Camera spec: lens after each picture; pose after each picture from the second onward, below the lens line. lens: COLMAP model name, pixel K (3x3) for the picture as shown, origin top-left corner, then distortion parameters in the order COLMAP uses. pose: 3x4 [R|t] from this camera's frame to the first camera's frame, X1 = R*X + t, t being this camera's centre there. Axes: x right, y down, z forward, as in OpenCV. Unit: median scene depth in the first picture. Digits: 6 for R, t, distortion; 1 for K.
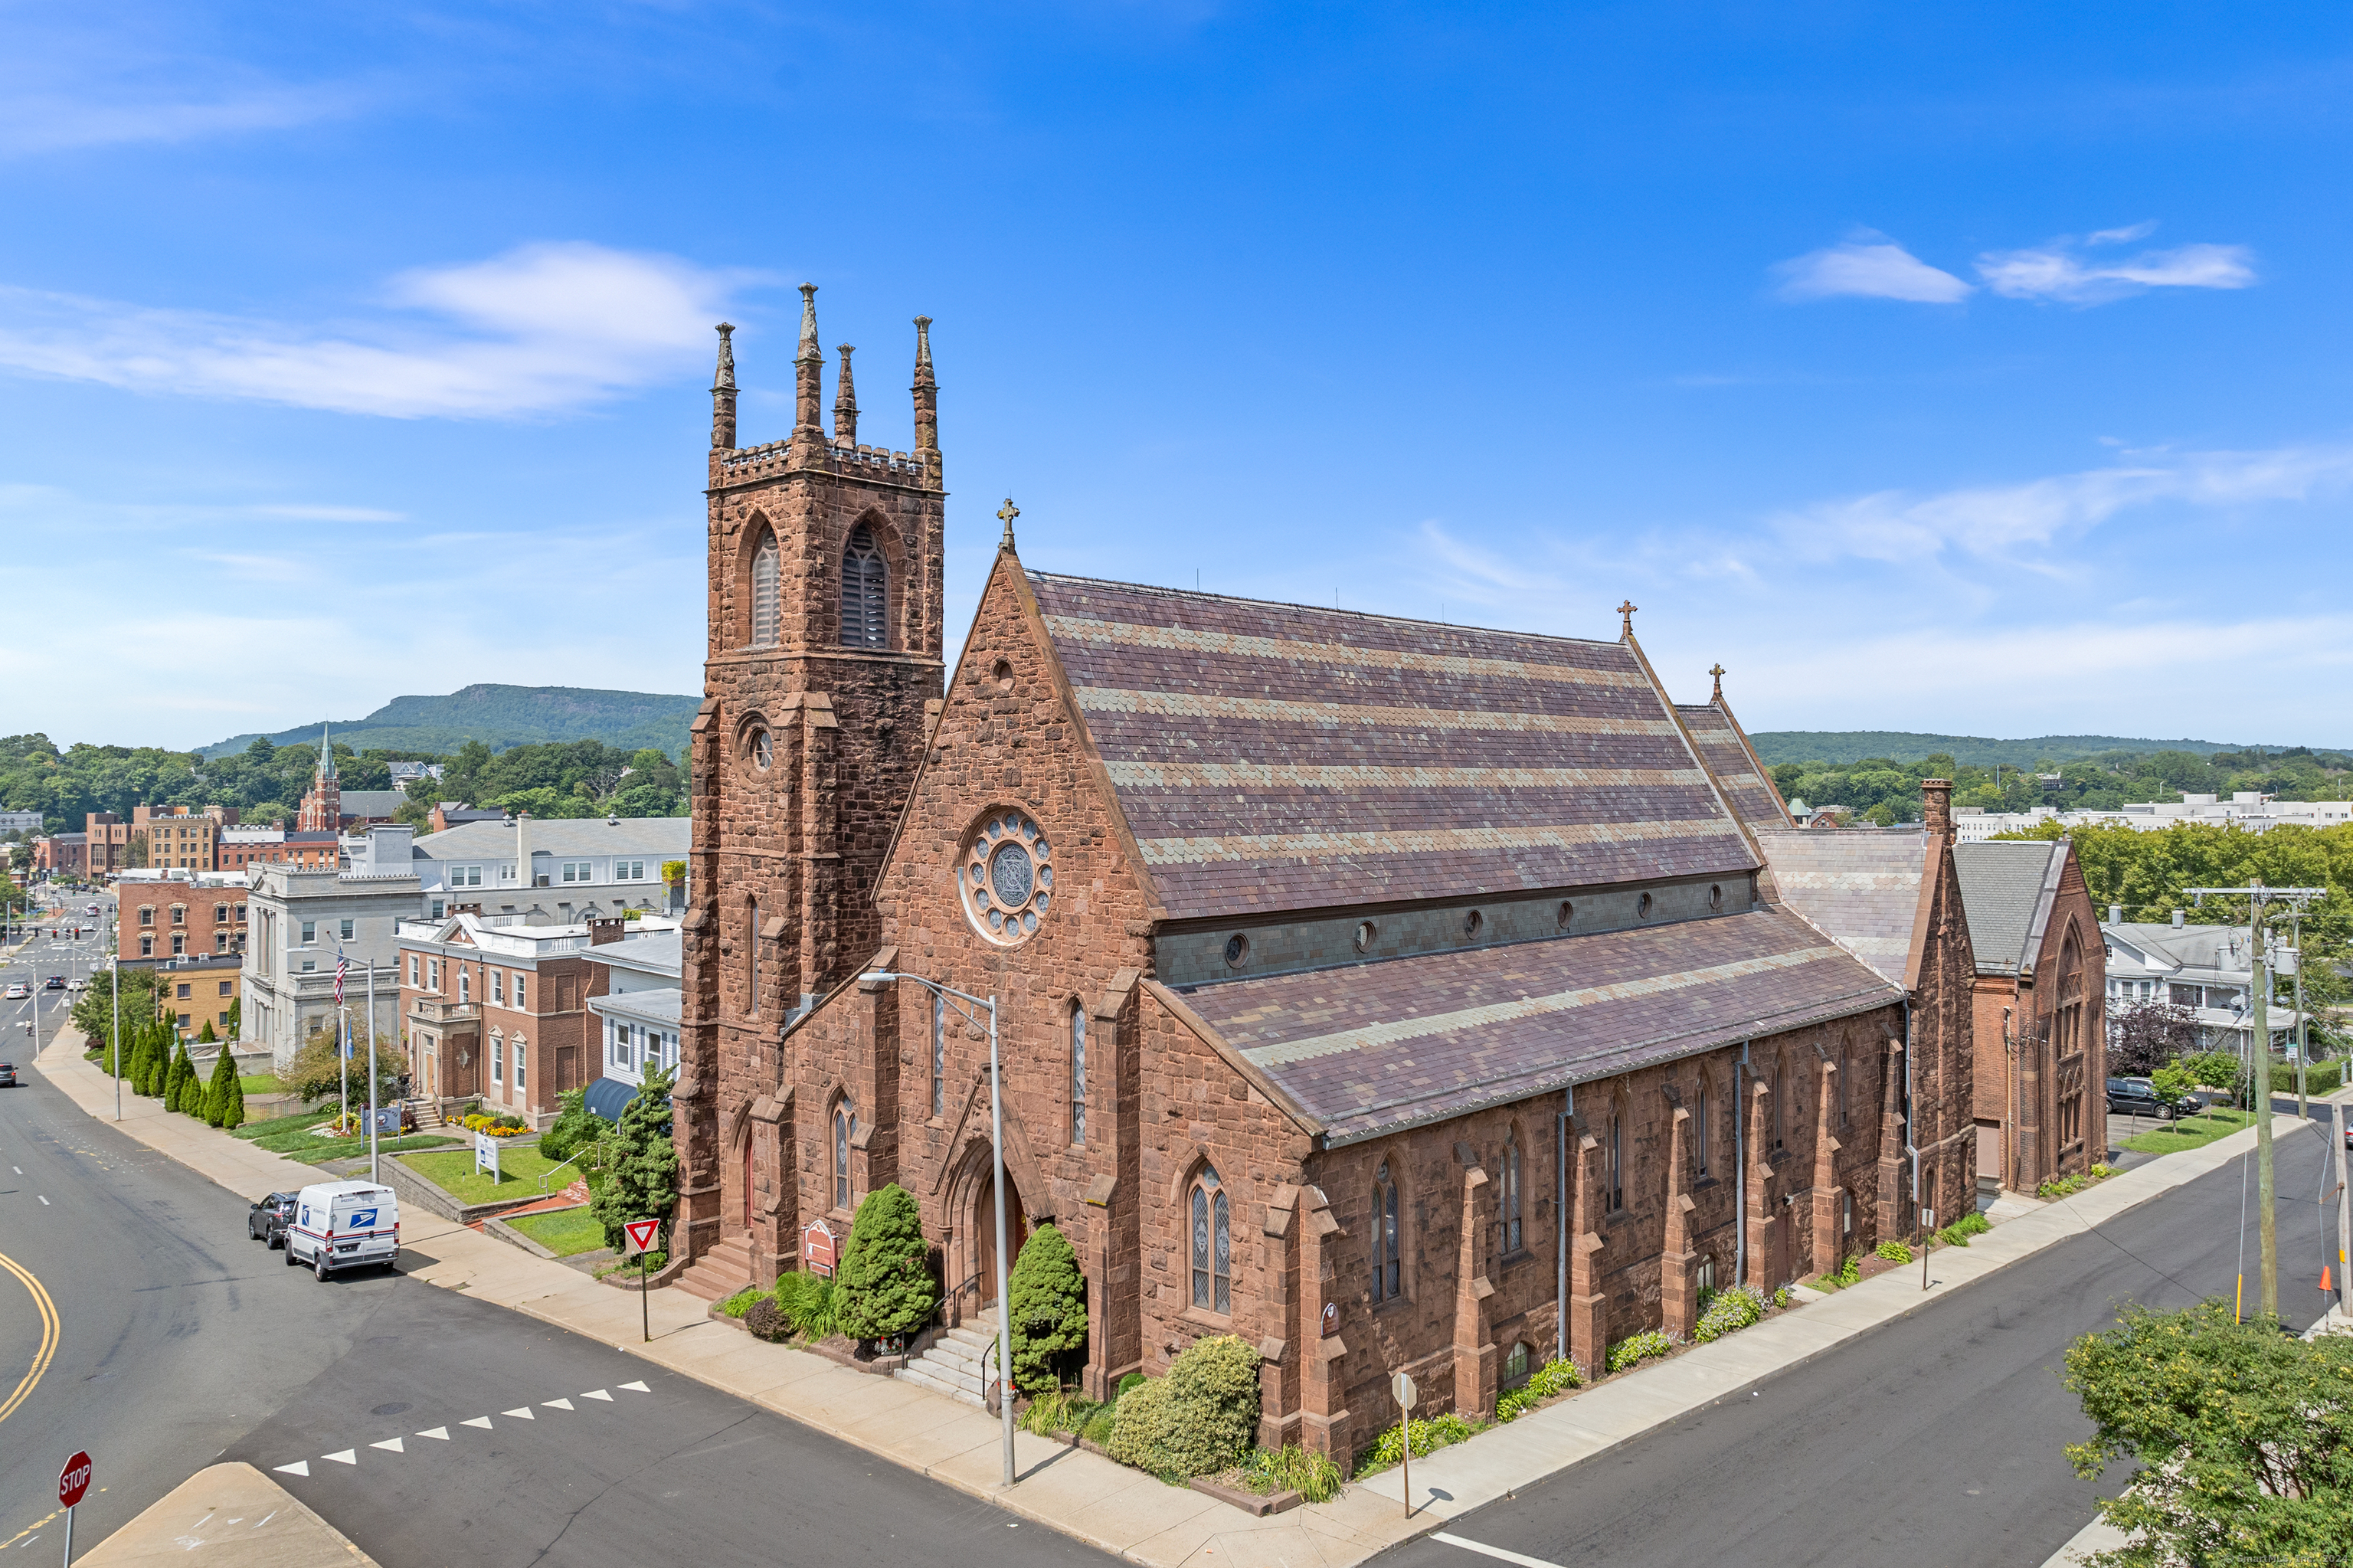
lens RADIAL K [[1681.5, 0, 1194.8], [0, 1681.5, 769.4], [0, 0, 1]] dist [-0.038514, 0.016094]
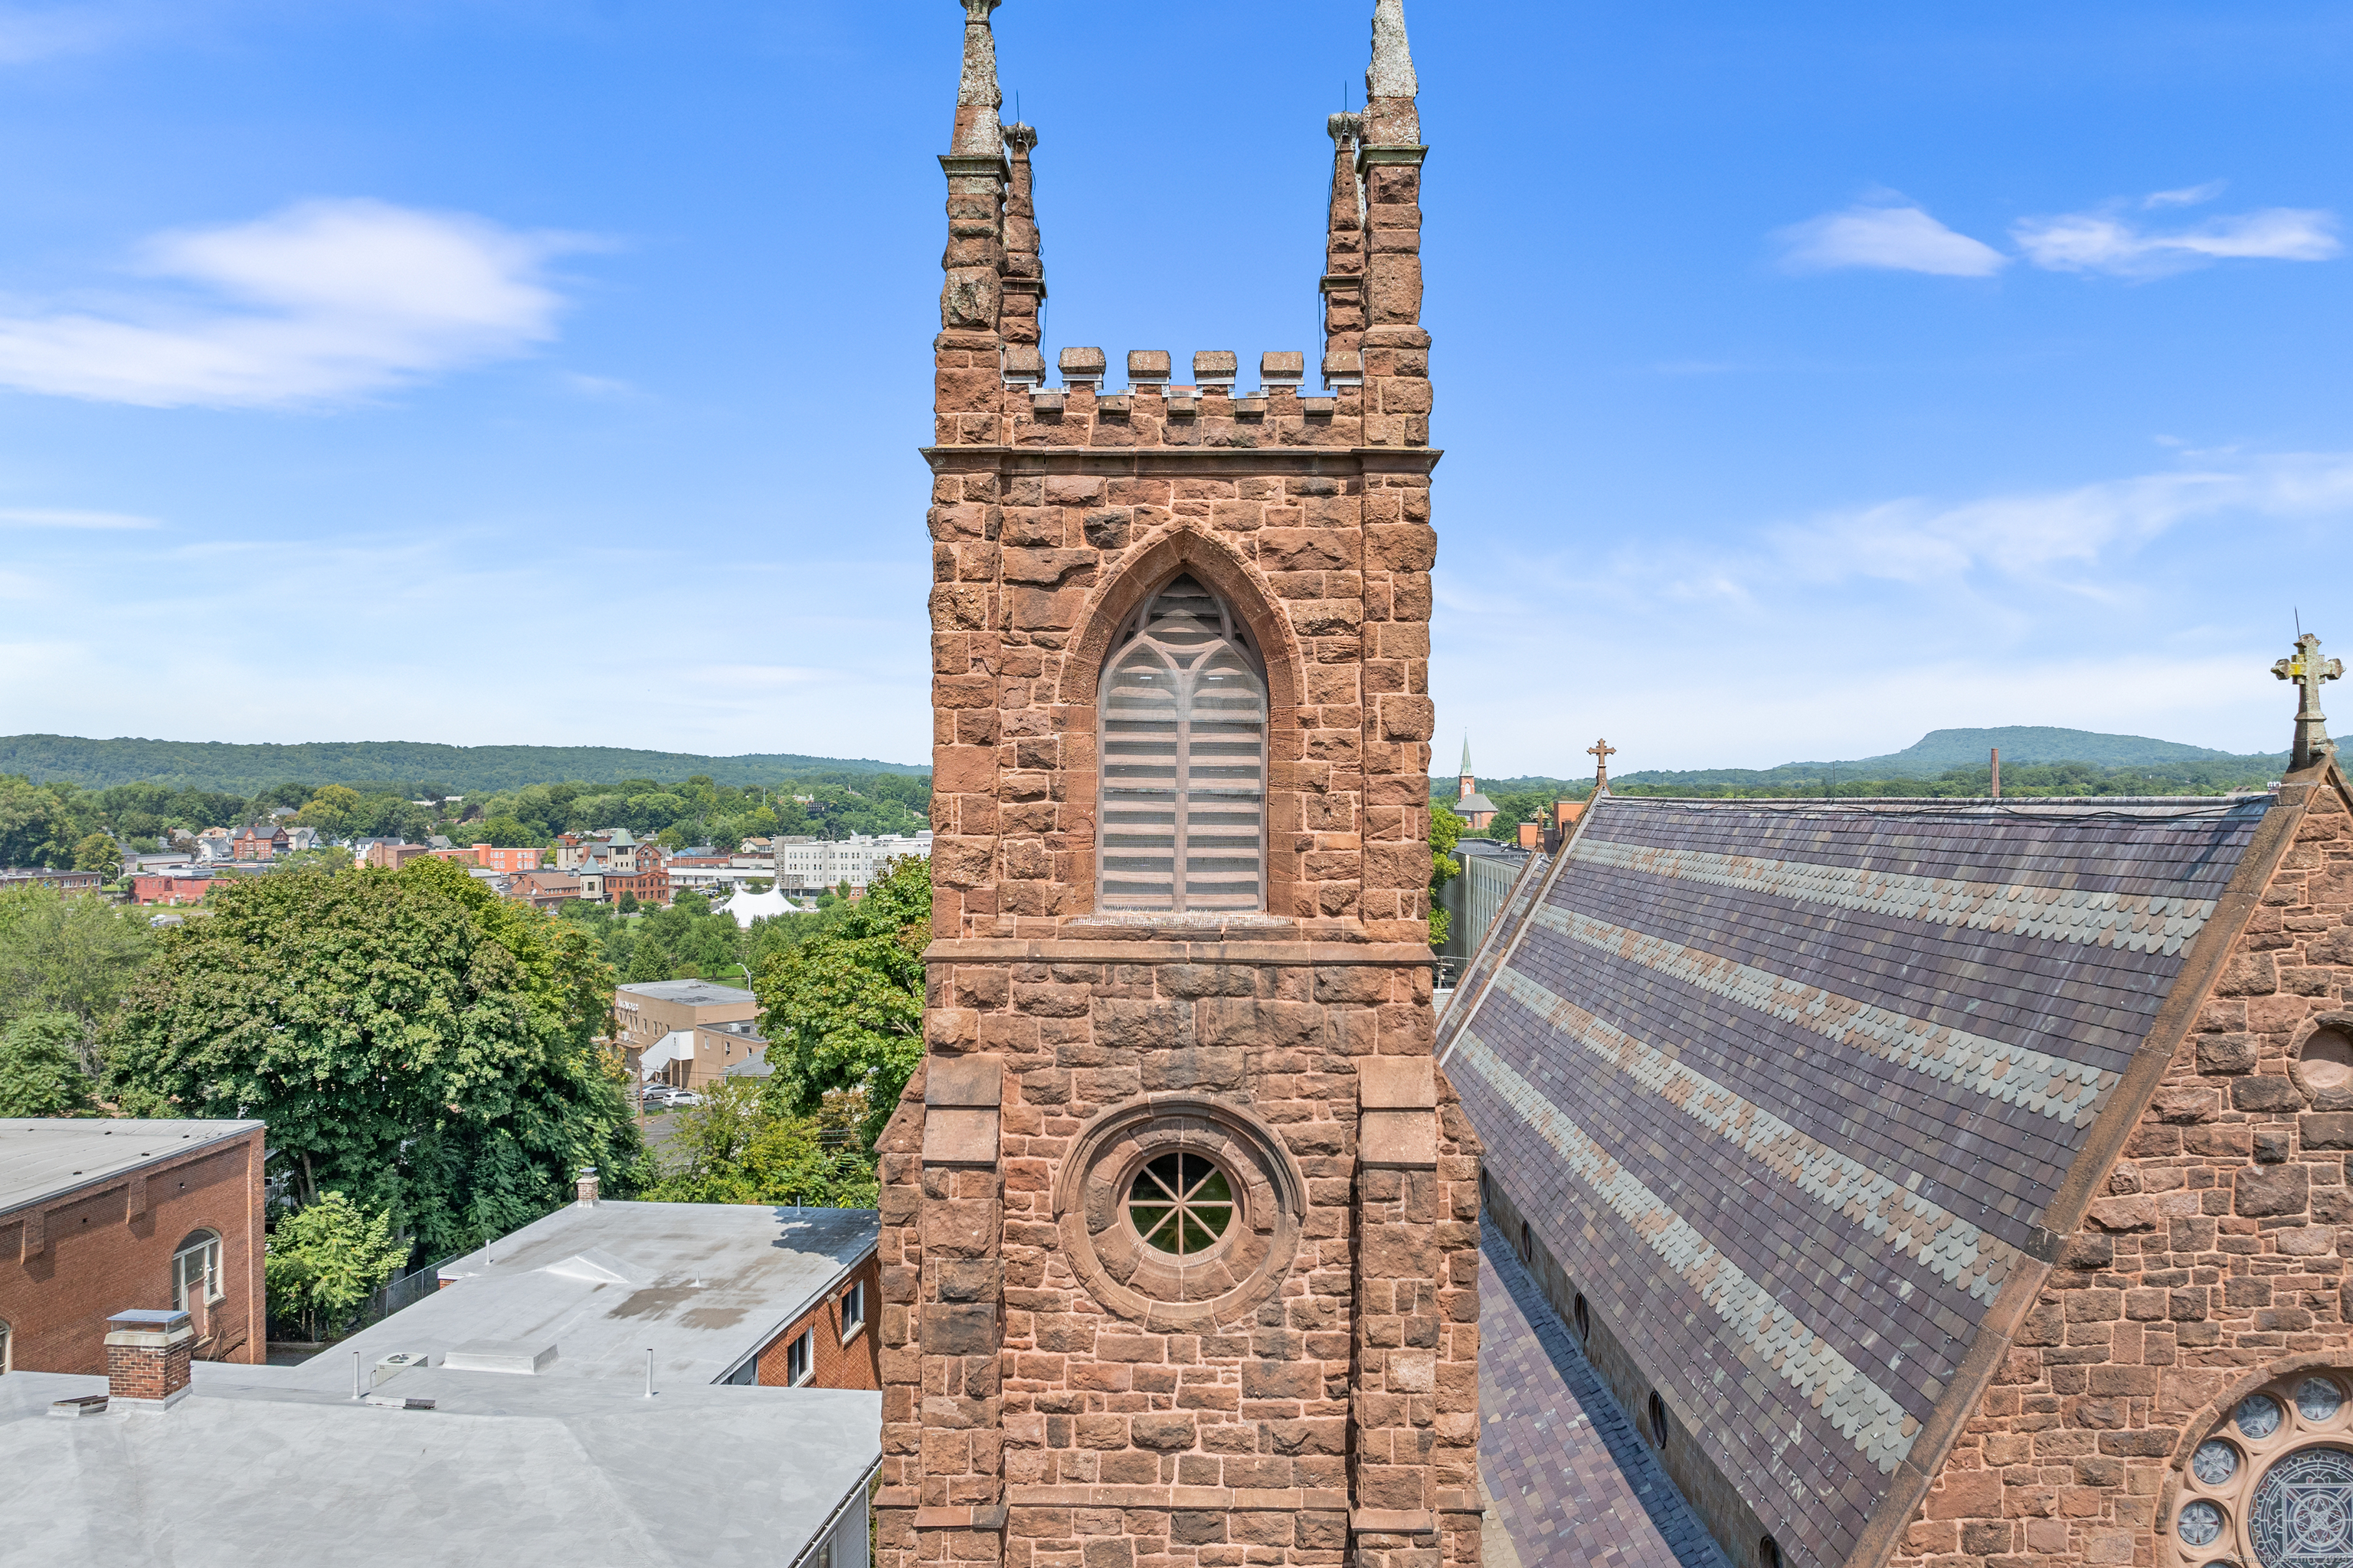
lens RADIAL K [[1681.5, 0, 1182.9], [0, 1681.5, 781.6], [0, 0, 1]] dist [-0.038514, 0.016094]
pose [[0.737016, 0.004431, 0.675861, -0.528727], [-0.005354, 0.999985, -0.000718, -0.107278], [-0.675854, -0.003090, 0.737029, 0.776565]]
